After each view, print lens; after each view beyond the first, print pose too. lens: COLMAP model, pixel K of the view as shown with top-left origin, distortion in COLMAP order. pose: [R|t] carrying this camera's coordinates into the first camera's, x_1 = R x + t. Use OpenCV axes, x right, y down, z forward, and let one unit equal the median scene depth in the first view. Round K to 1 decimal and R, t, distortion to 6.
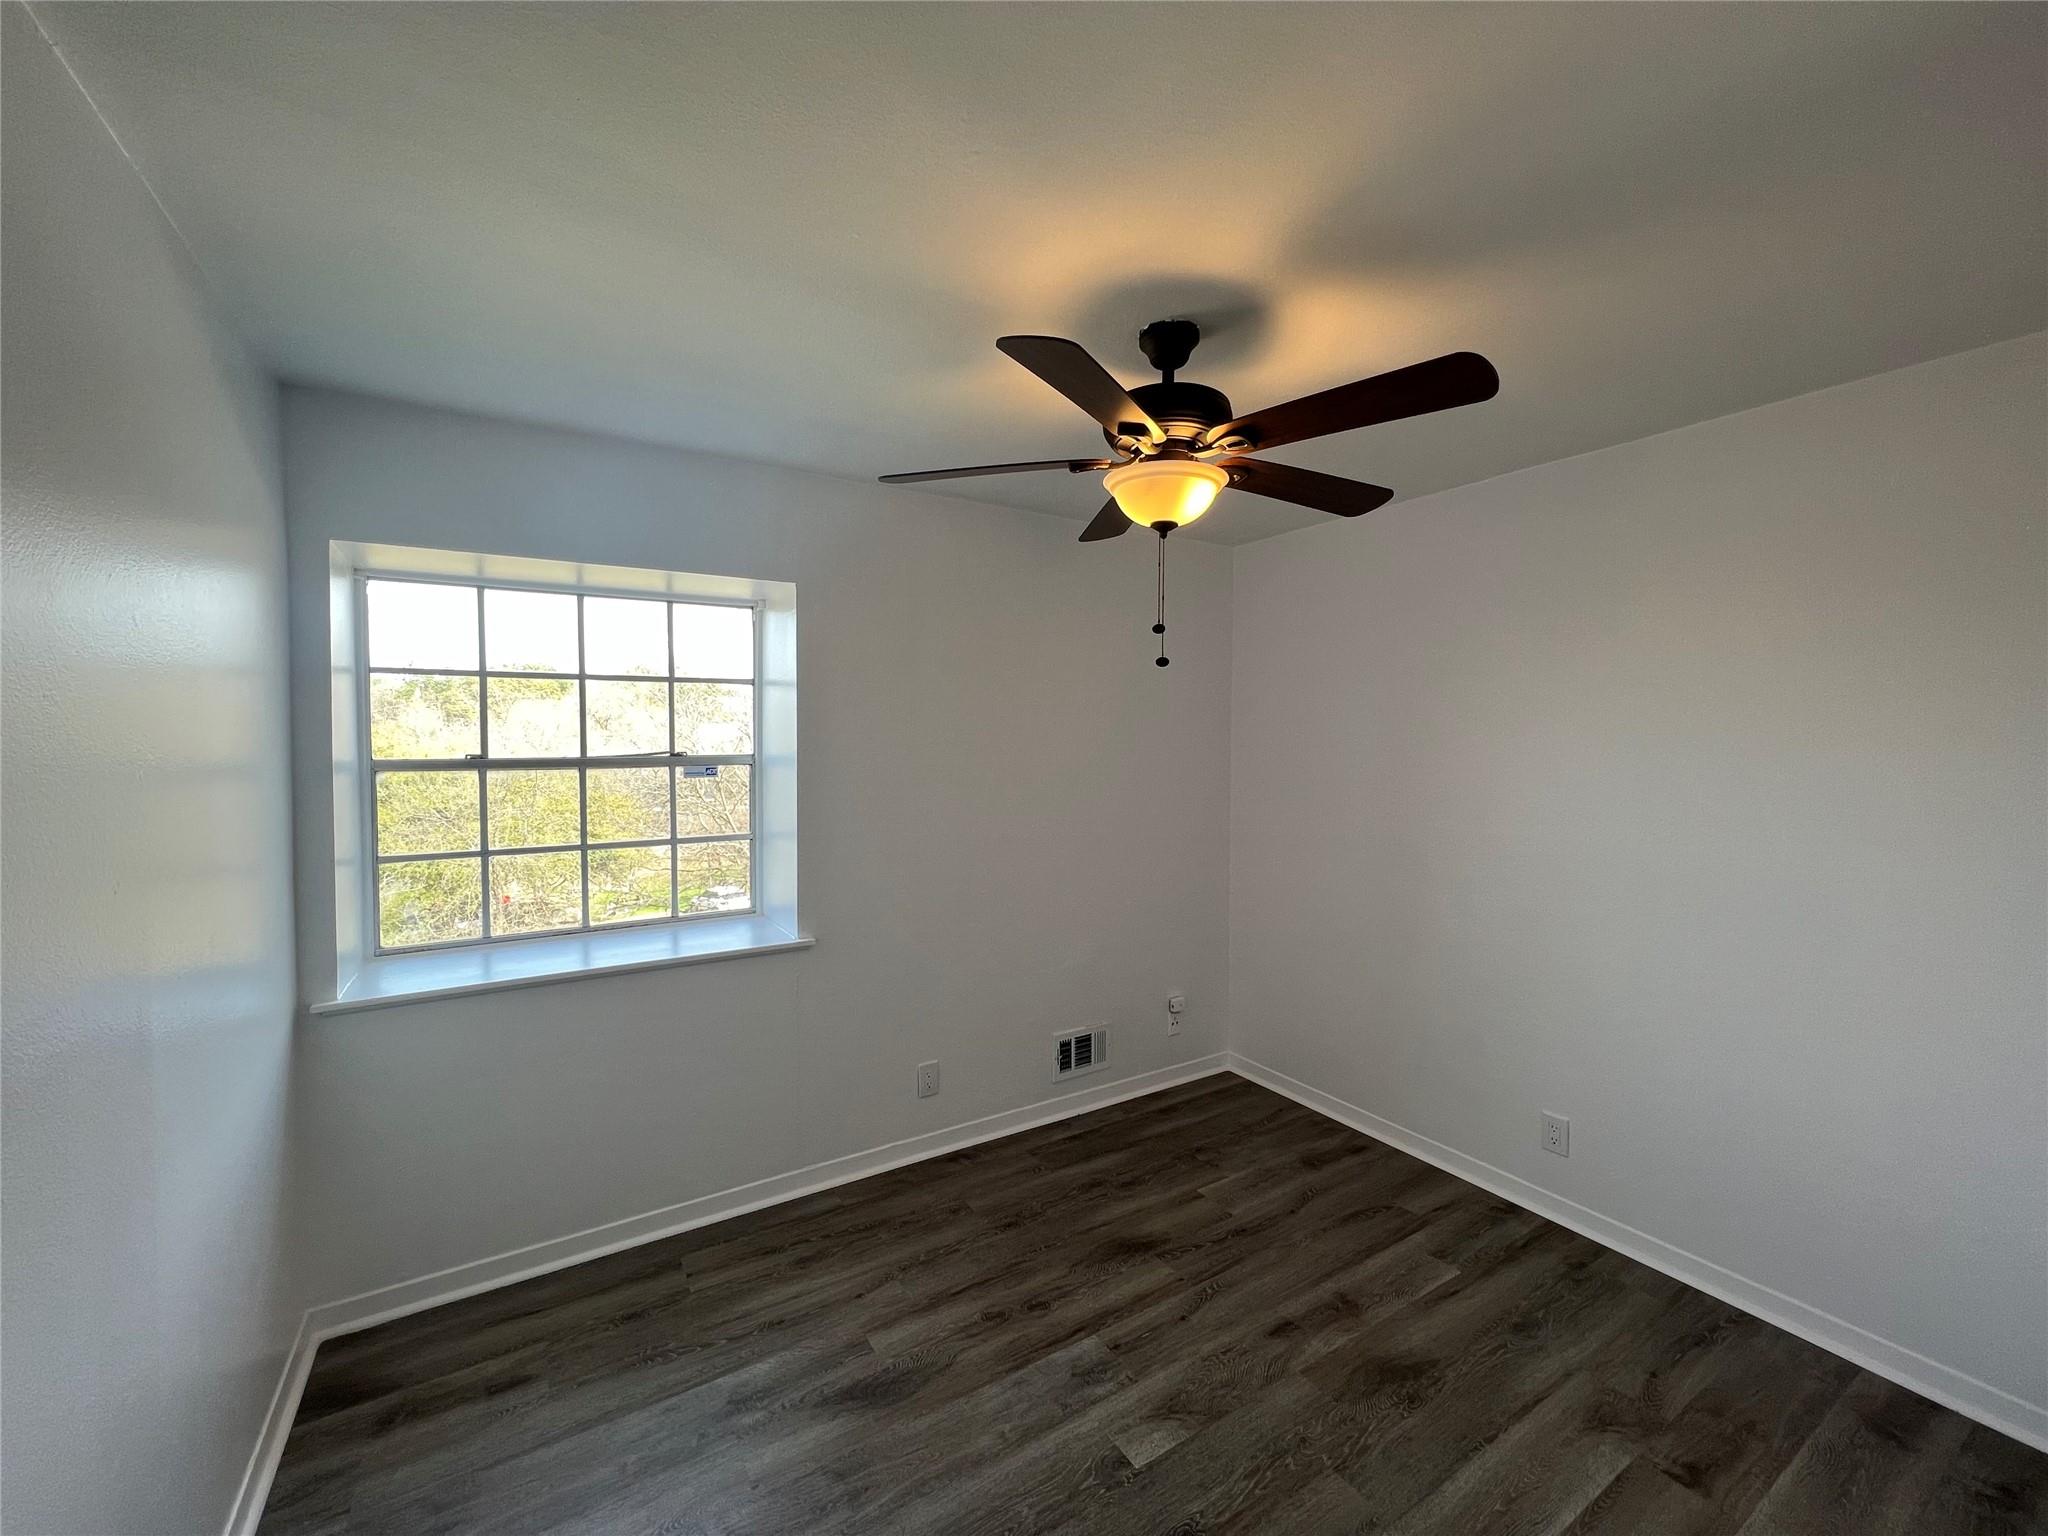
lens RADIAL K [[819.6, 0, 1013.5], [0, 819.6, 770.4], [0, 0, 1]] dist [0.002516, 0.000611]
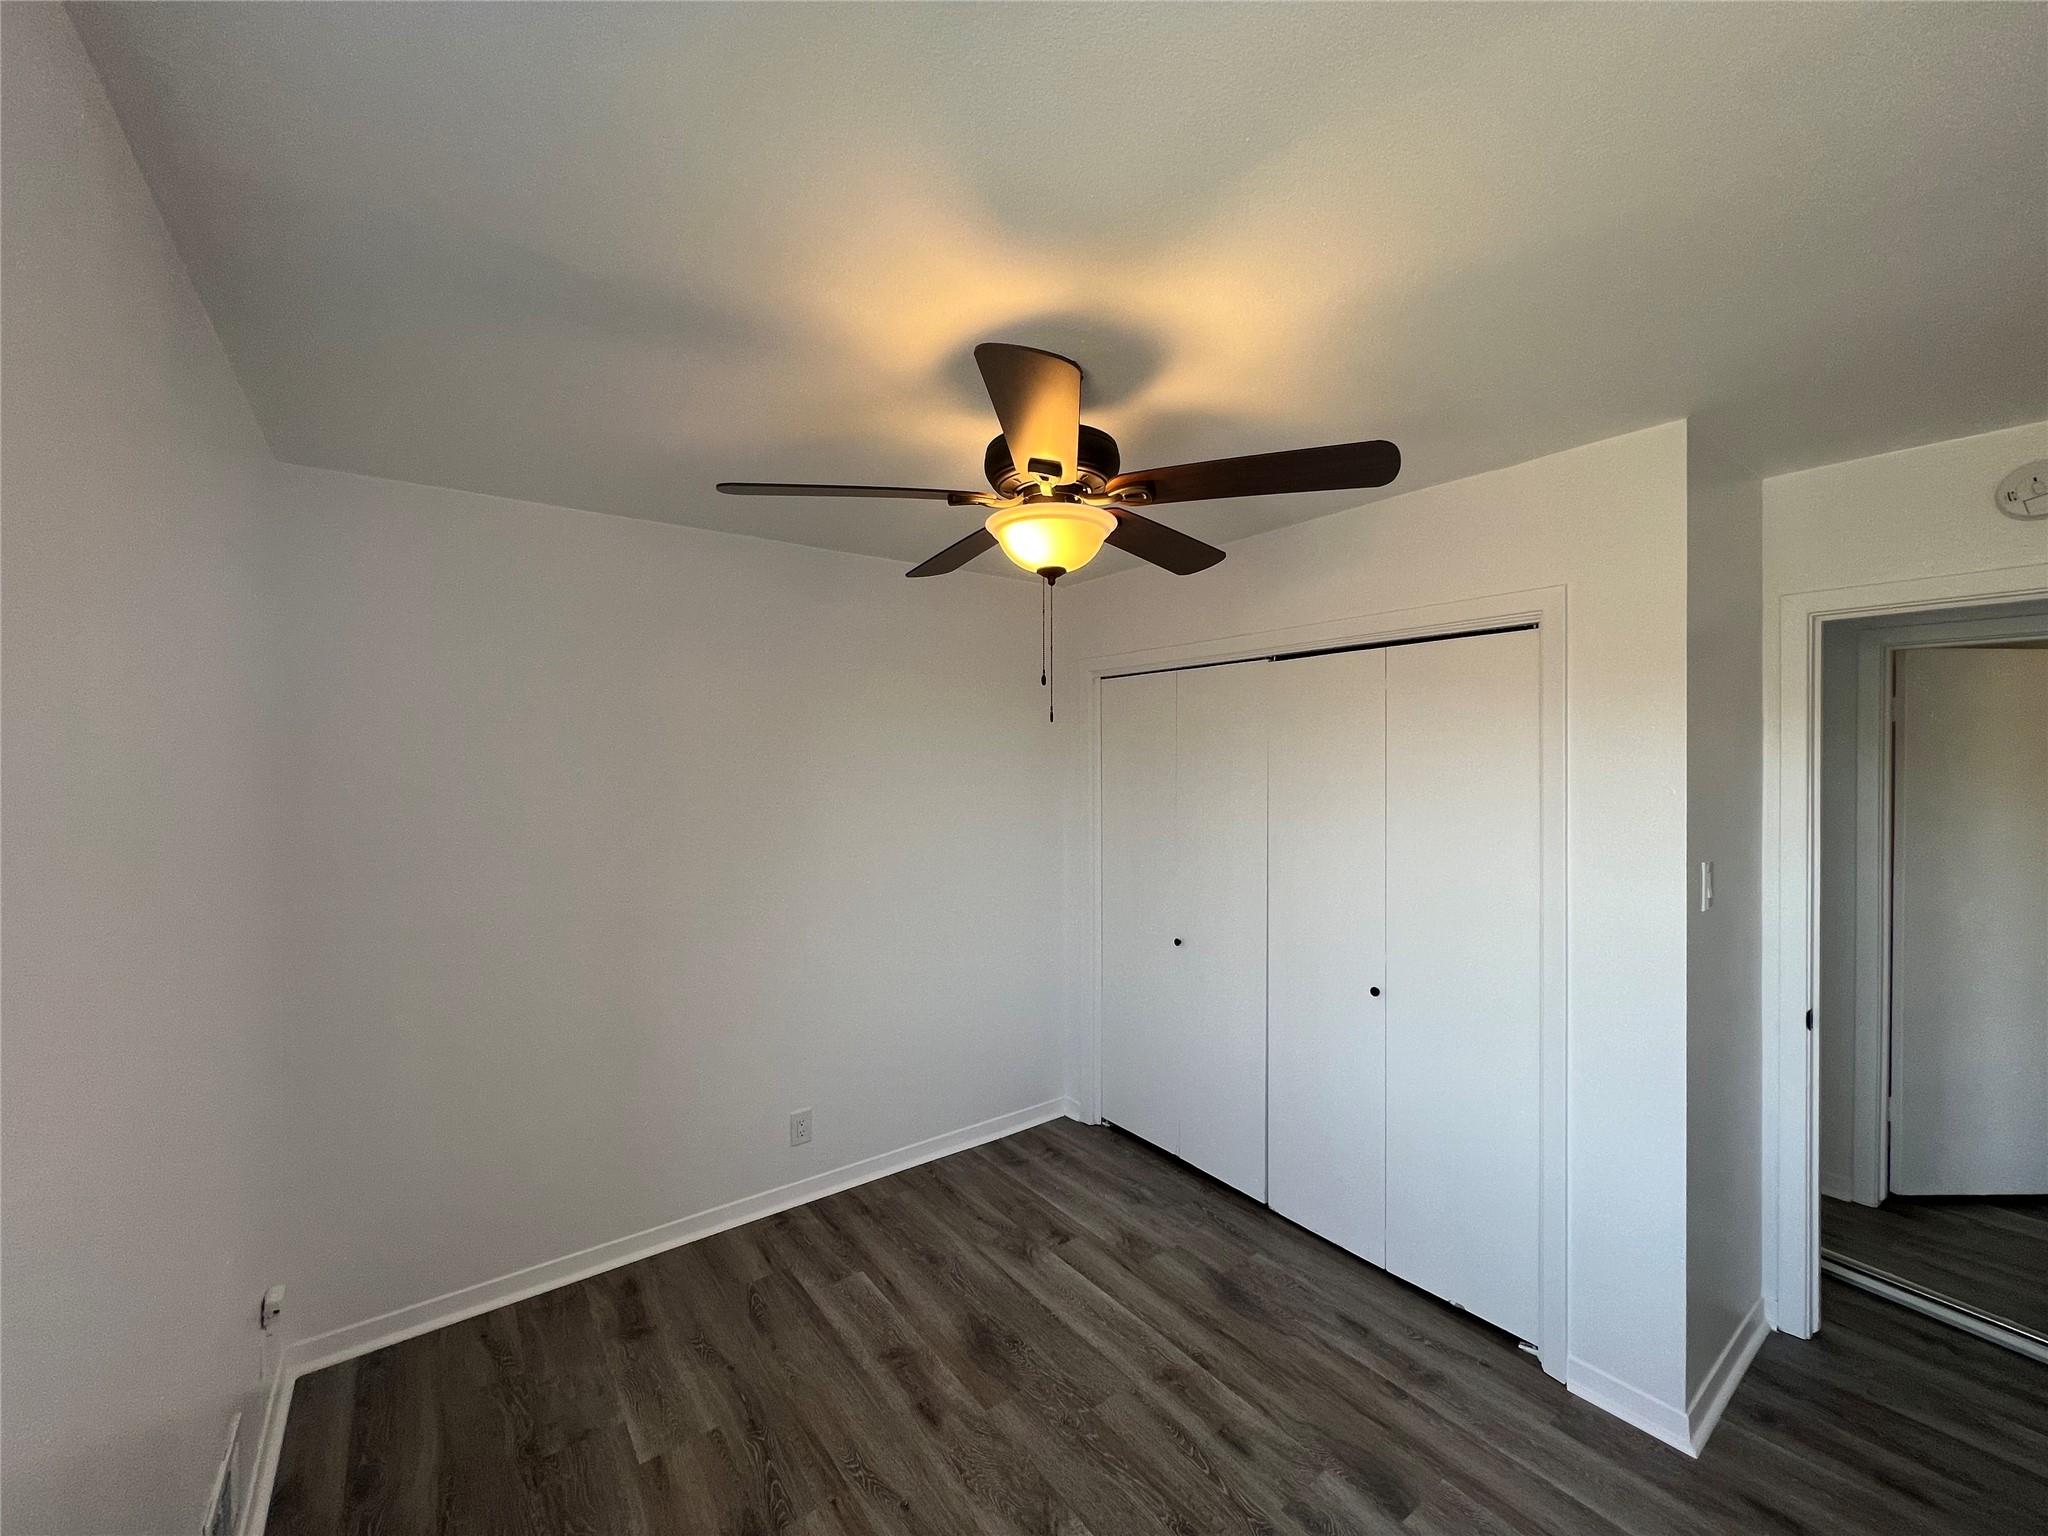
lens RADIAL K [[819.6, 0, 1012.7], [0, 819.6, 772.9], [0, 0, 1]] dist [0.002516, 0.000611]
pose [[-0.089404, -0.021565, 0.995762, -0.618876], [0.040380, 0.998865, 0.025257, -0.096354], [-0.995177, 0.042467, -0.088432, 0.929715]]
